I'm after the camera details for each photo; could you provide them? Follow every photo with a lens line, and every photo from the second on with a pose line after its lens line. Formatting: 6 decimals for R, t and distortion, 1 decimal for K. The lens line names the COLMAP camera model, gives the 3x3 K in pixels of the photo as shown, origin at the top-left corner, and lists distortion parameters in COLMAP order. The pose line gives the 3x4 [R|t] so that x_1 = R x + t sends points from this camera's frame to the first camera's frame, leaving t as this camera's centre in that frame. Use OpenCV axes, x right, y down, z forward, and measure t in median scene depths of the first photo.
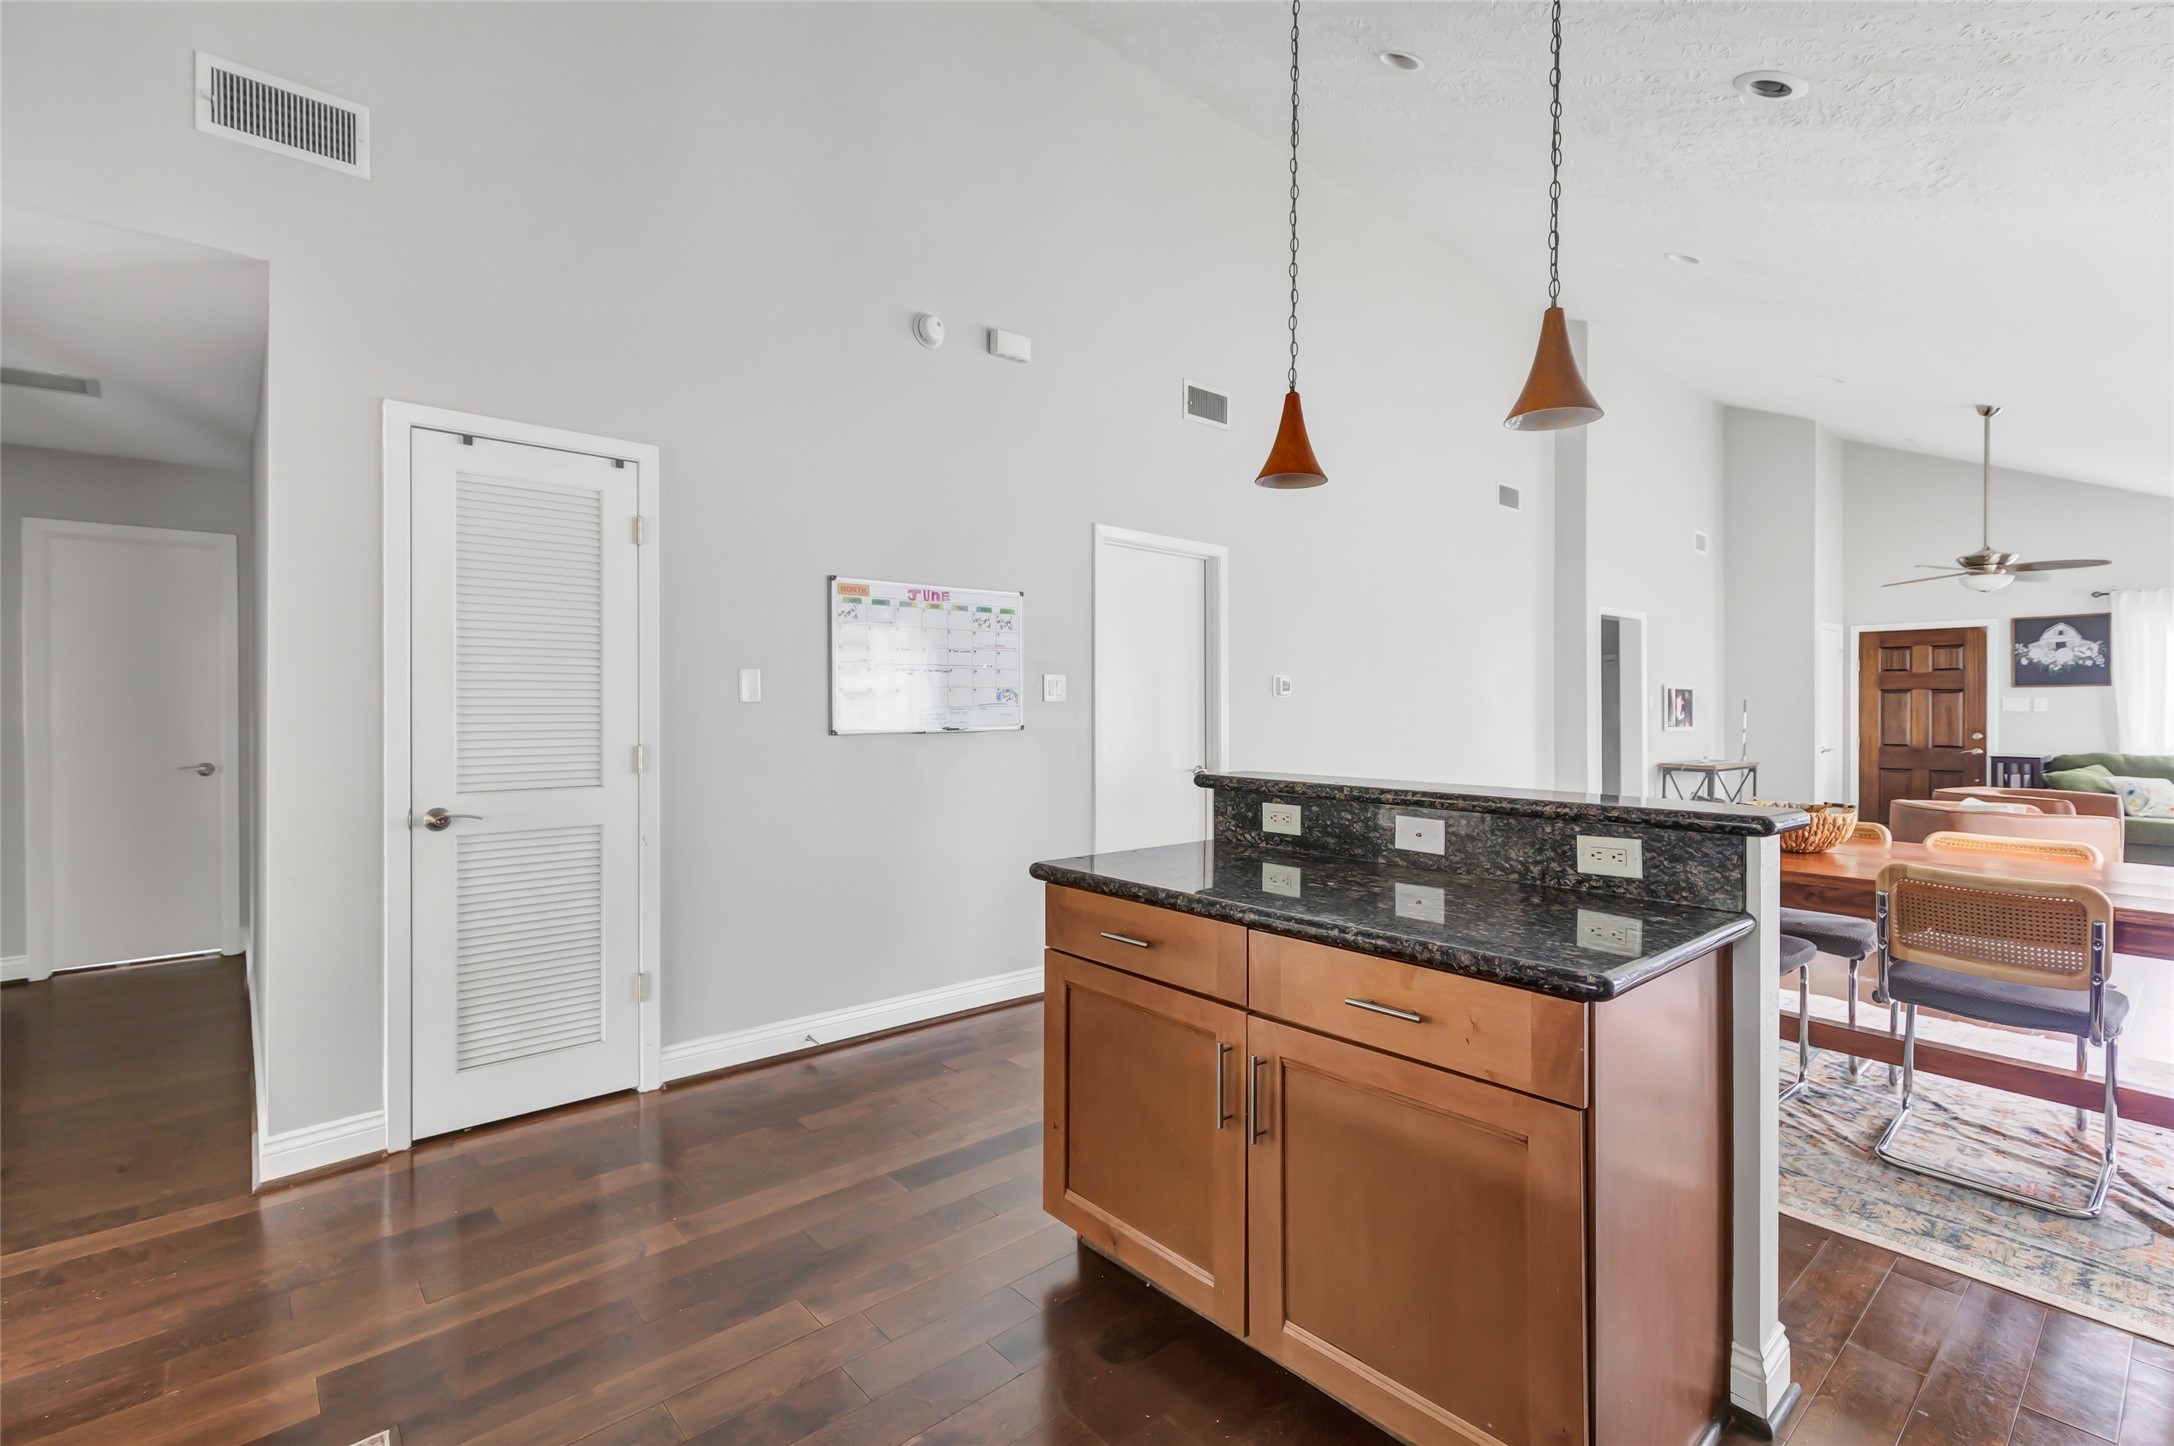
lens RADIAL K [[987.6, 0, 1089.8], [0, 987.6, 716.1], [0, 0, 1]] dist [0.009711, 0.000067]
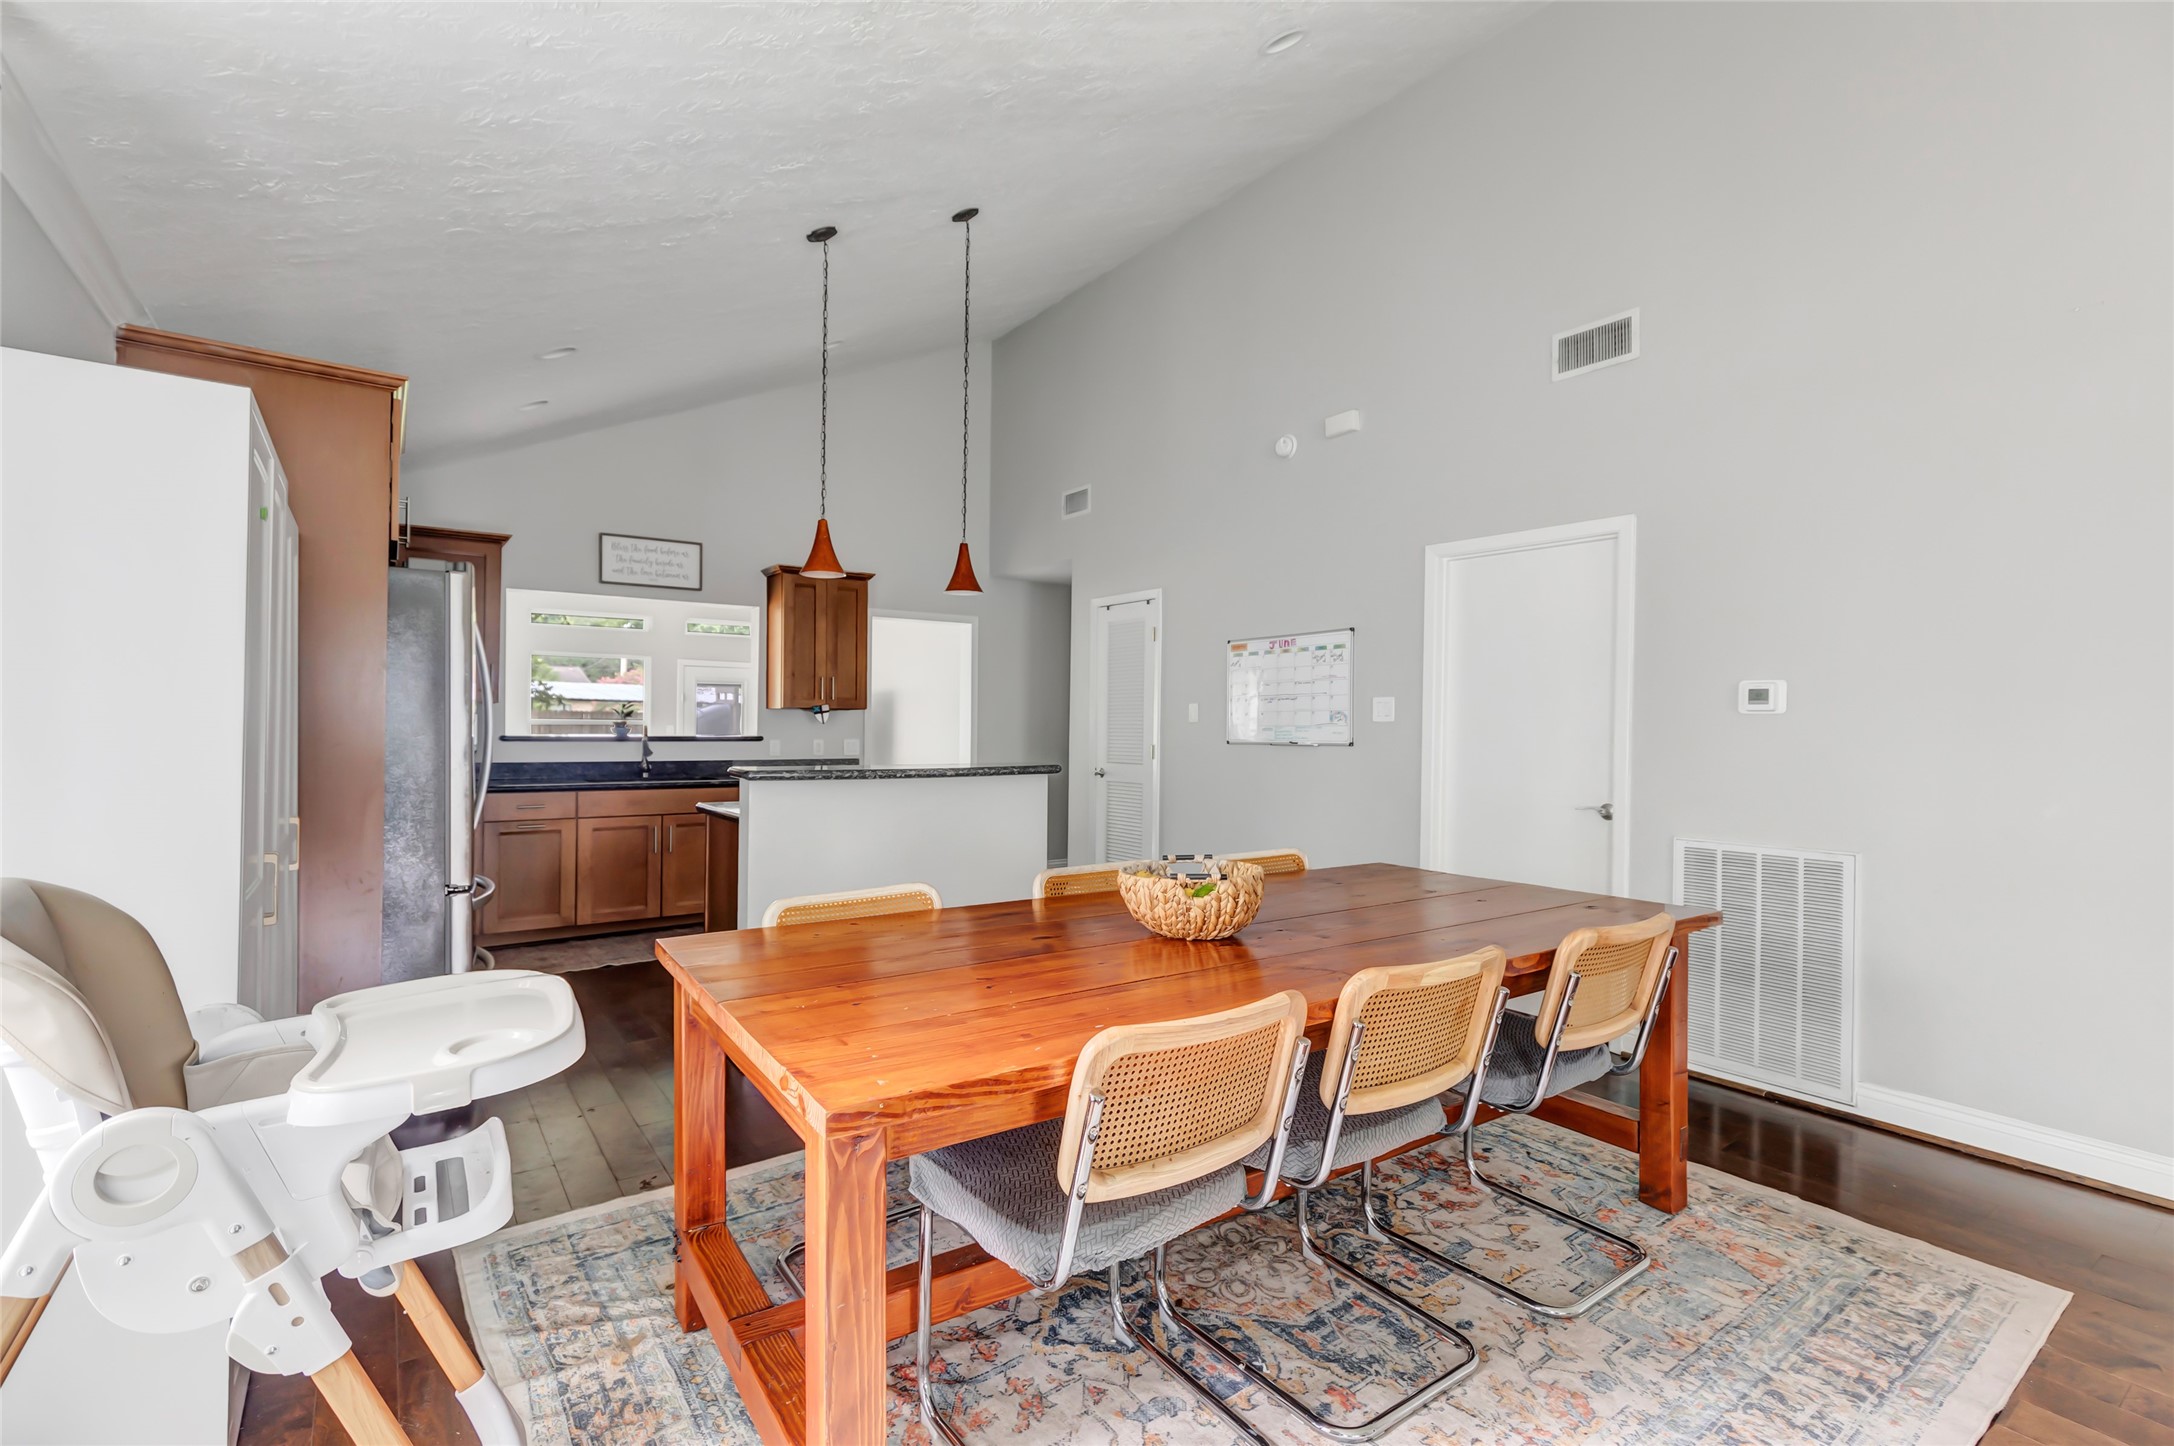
lens RADIAL K [[986.5, 0, 1091.3], [0, 986.5, 726.8], [0, 0, 1]] dist [0.001719, -0.000009]
pose [[-0.094633, -0.004496, -0.995502, 1.488520], [-0.022737, 0.999739, -0.002354, 0.001182], [0.995253, 0.022412, -0.094711, 1.076368]]
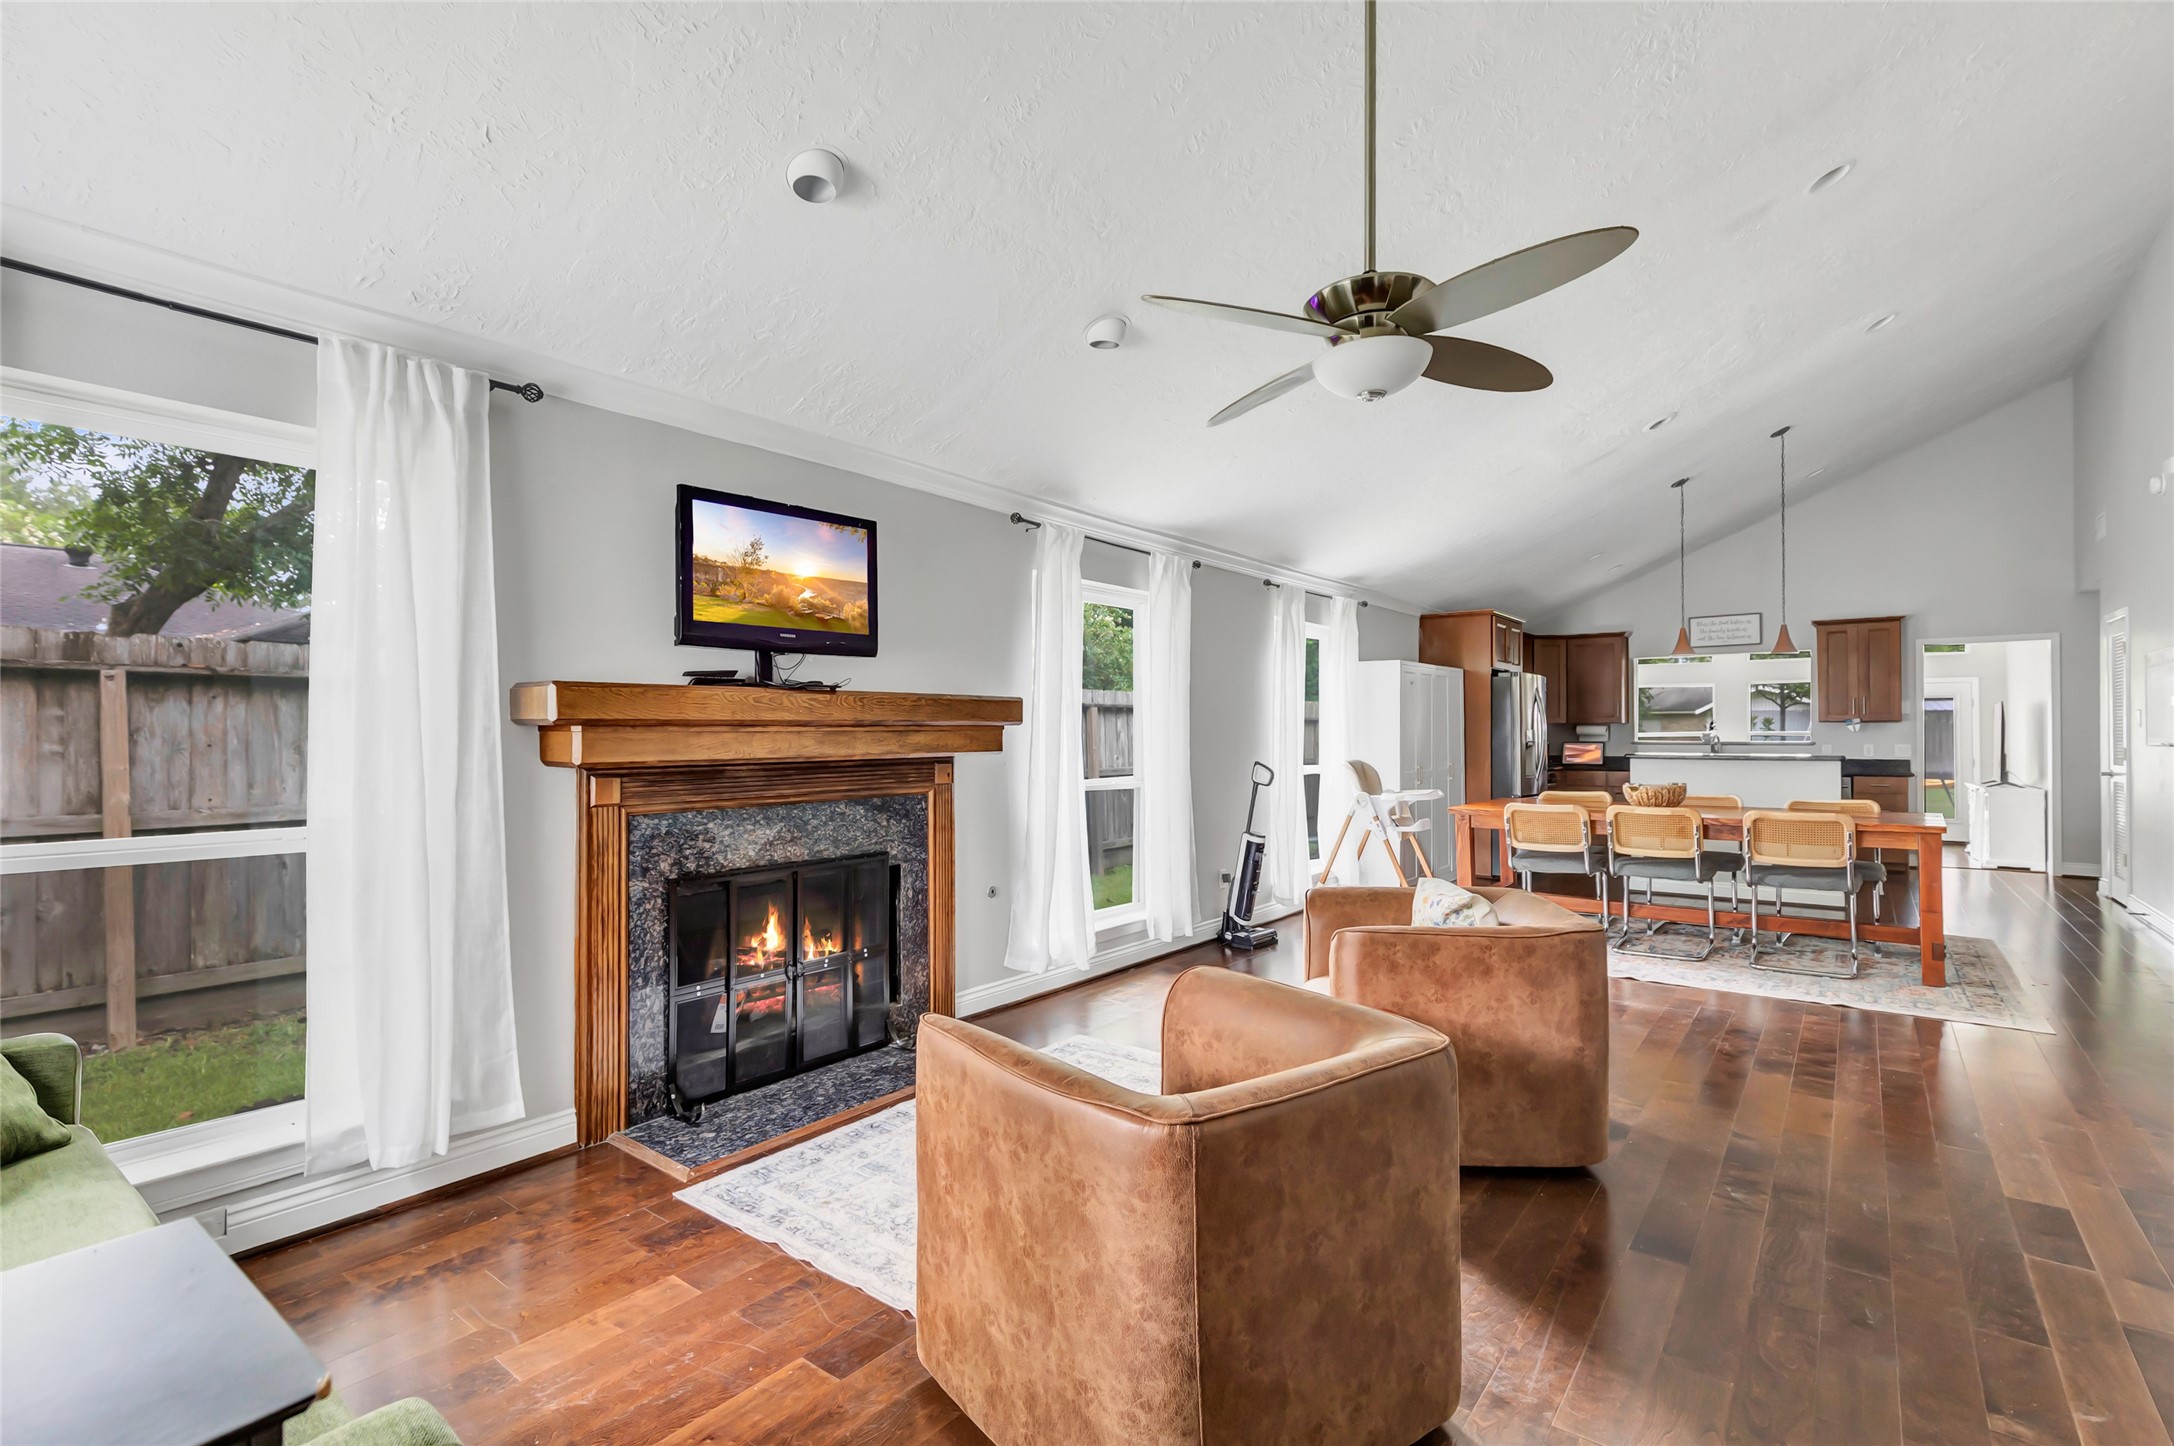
lens RADIAL K [[1003.7, 0, 1087.0], [0, 1003.7, 723.0], [0, 0, 1]] dist [0.015450, 0.000984]
pose [[-0.979341, -0.001824, -0.202208, 2.222807], [-0.001527, 0.999998, -0.001623, -0.016293], [0.202210, -0.001280, -0.979341, 2.745527]]
